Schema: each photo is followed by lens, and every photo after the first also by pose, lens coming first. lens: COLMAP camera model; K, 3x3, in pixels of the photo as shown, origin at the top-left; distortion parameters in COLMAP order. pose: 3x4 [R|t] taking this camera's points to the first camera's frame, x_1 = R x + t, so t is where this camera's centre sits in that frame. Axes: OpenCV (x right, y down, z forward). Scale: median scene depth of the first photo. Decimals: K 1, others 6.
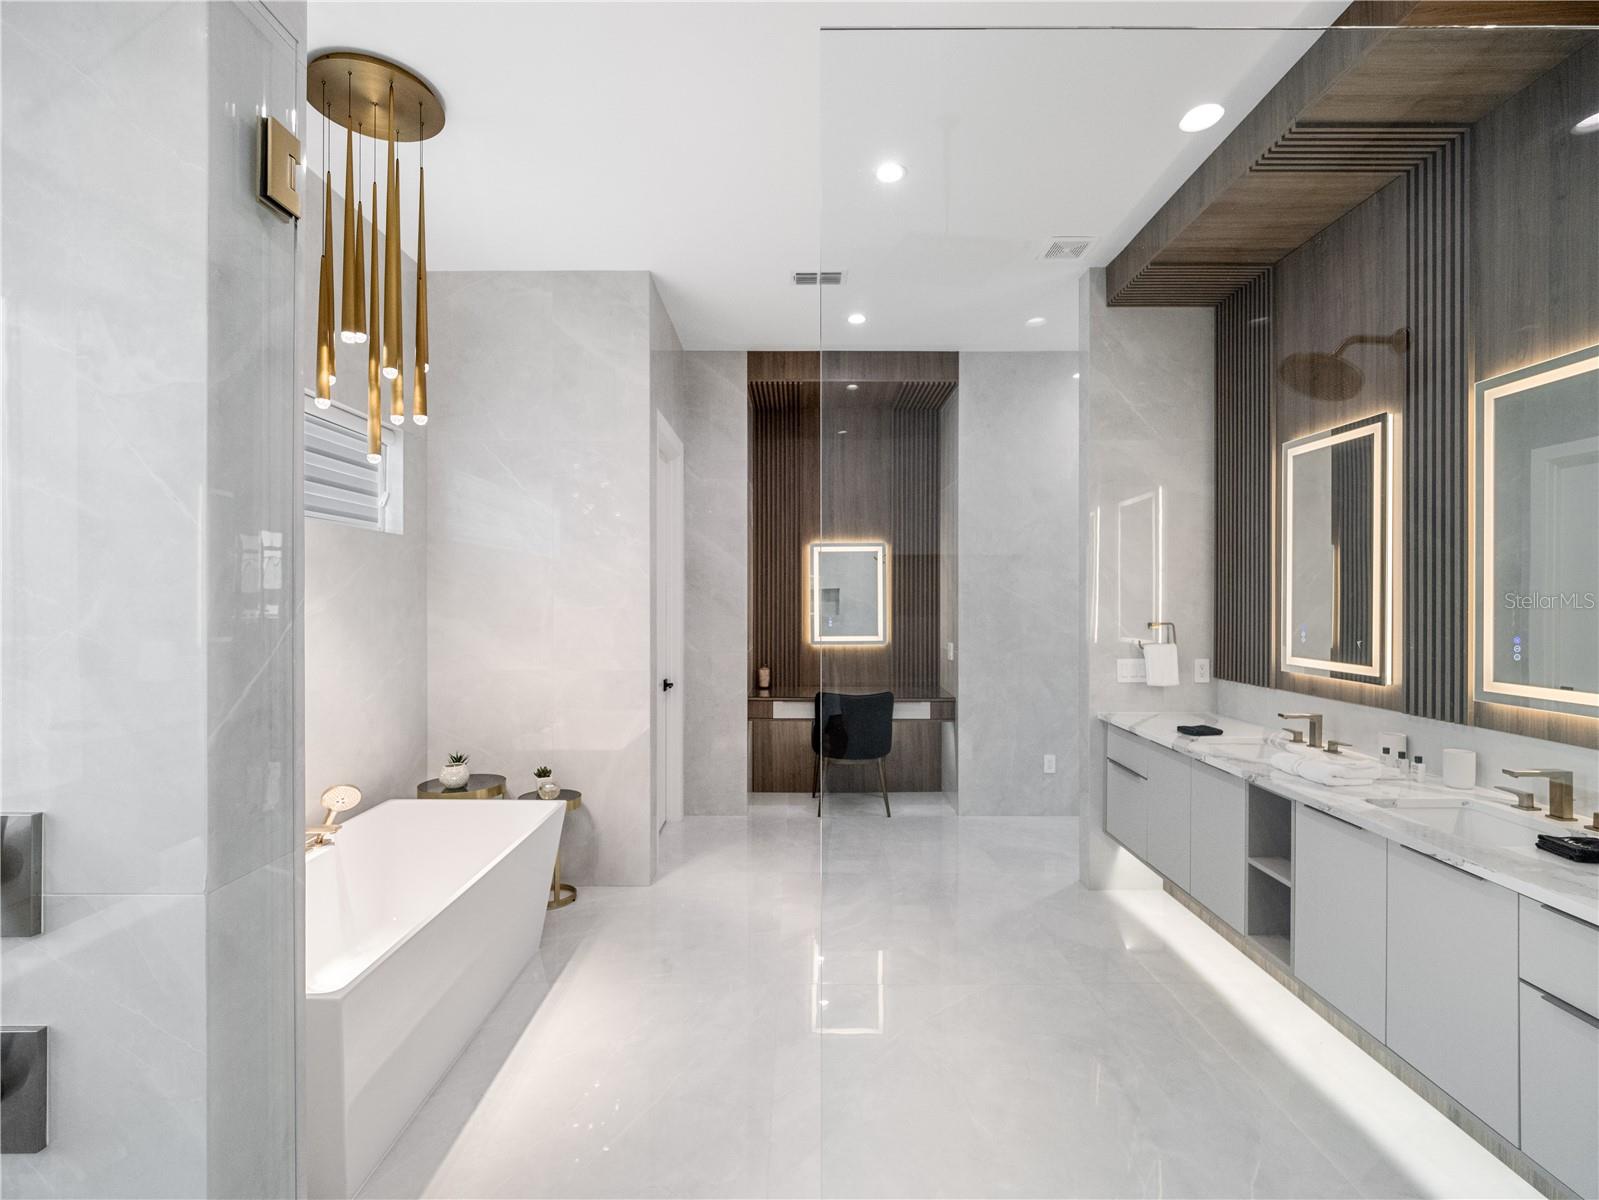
lens RADIAL K [[759.7, 0, 804.1], [0, 759.7, 603.6], [0, 0, 1]] dist [0.000113, -0.000151]
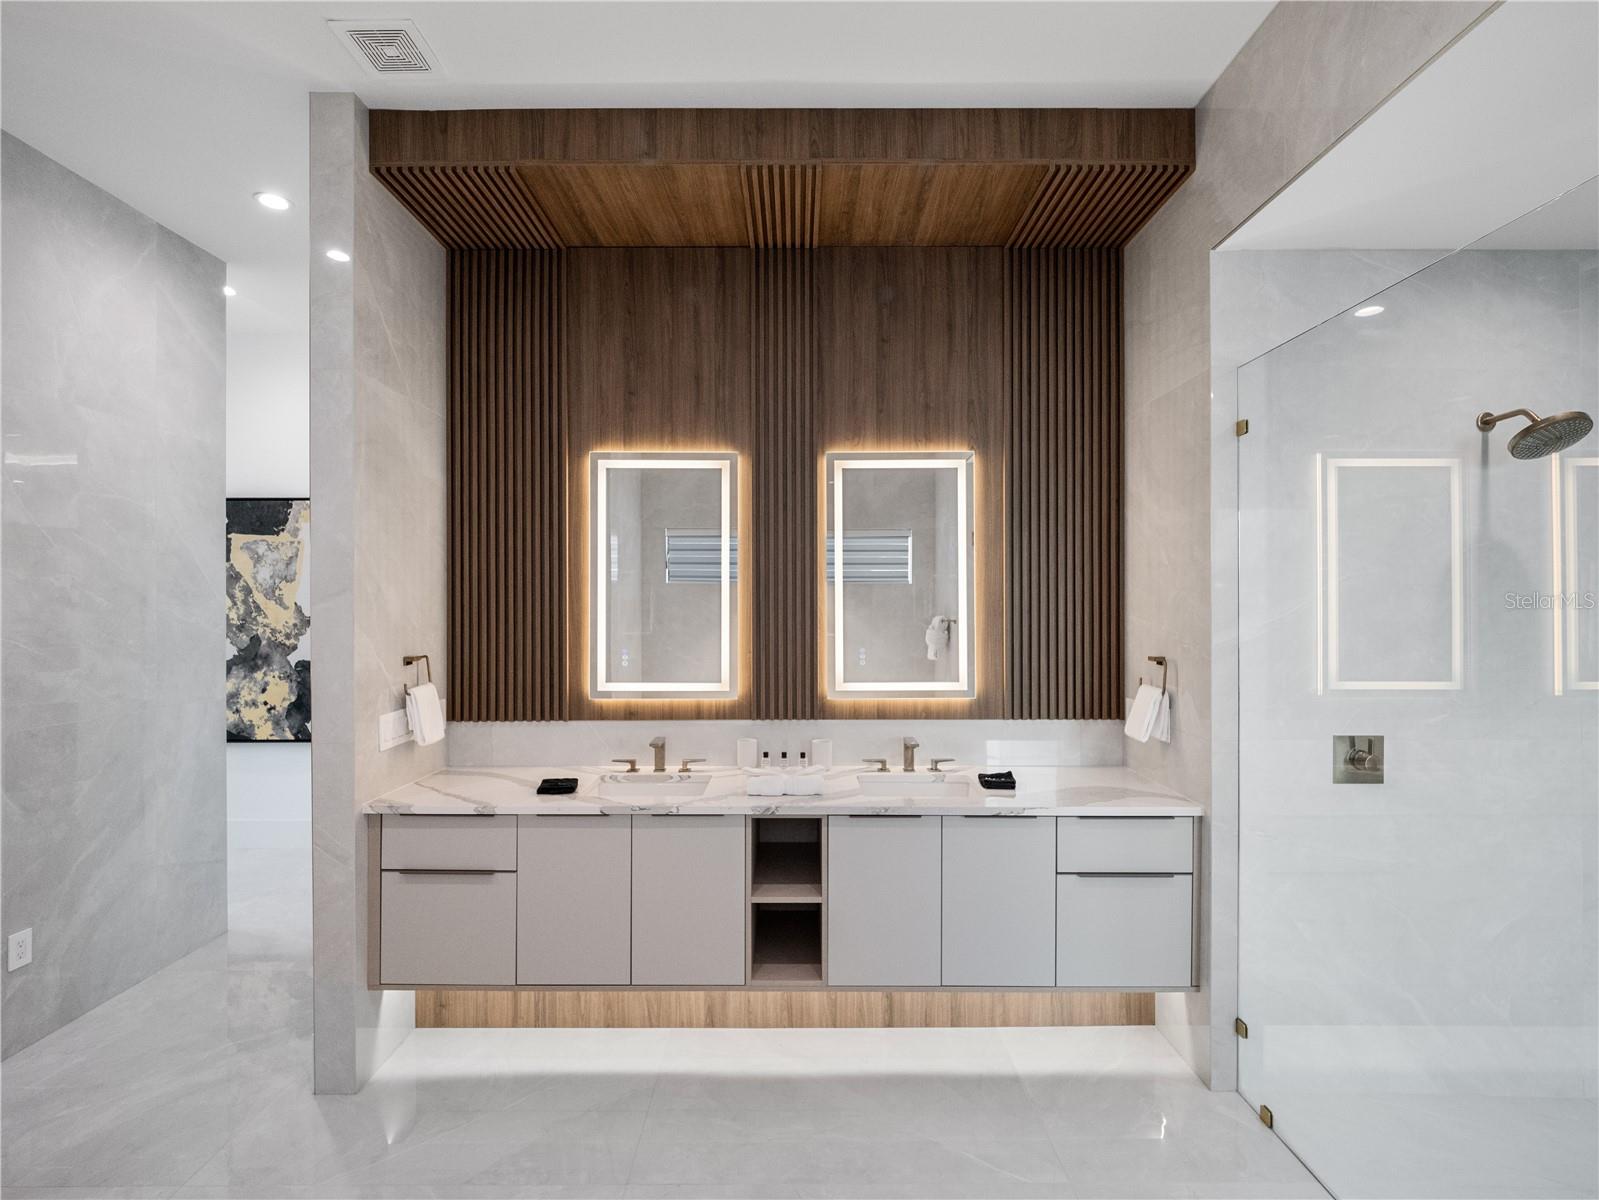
lens RADIAL K [[759.7, 0, 804.1], [0, 759.7, 603.6], [0, 0, 1]] dist [0.000113, -0.000151]
pose [[0.001195, -0.001045, 0.999999, -0.363031], [0.007660, 0.999970, 0.001036, -0.032352], [-0.999970, 0.007659, 0.001203, 0.937809]]
